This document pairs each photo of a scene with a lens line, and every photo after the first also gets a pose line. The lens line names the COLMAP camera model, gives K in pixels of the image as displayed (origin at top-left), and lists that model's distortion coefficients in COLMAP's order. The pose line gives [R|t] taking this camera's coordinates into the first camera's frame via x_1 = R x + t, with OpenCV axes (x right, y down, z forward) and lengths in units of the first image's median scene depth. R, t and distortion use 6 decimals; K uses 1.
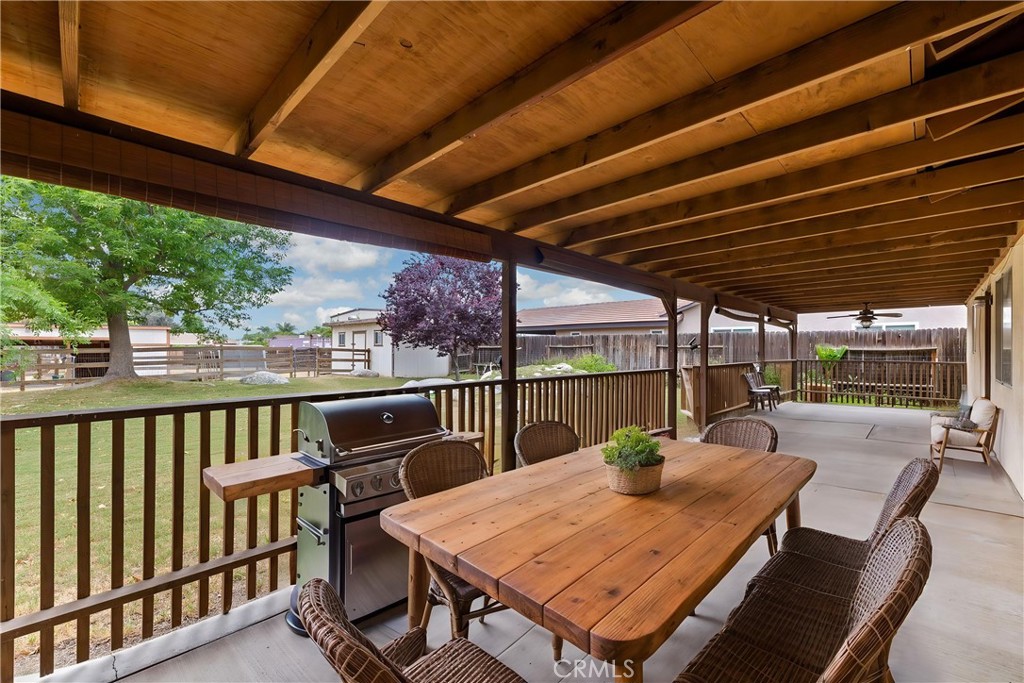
lens RADIAL K [[442.7, 0, 514.1], [0, 442.7, 345.8], [0, 0, 1]] dist [0.003760, 0.000681]
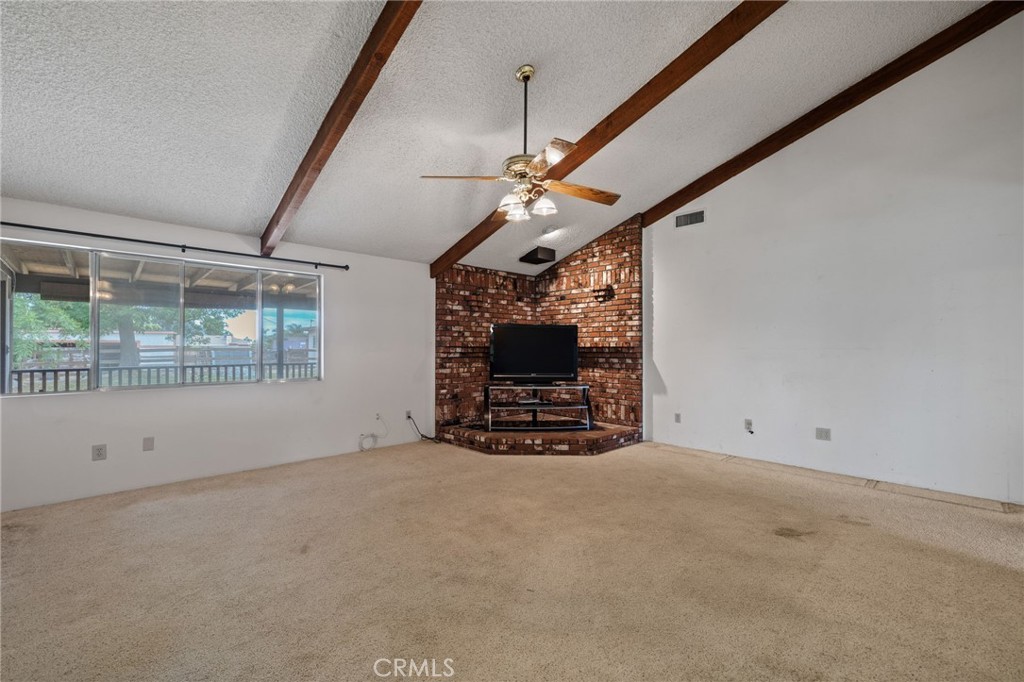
lens RADIAL K [[429.8, 0, 506.4], [0, 429.8, 345.0], [0, 0, 1]] dist [0.005021, 0.000501]
pose [[0.999368, -0.000486, -0.035537, 0.300609], [0.000309, 0.999988, -0.004990, -0.000325], [0.035539, 0.004976, 0.999356, -0.261950]]
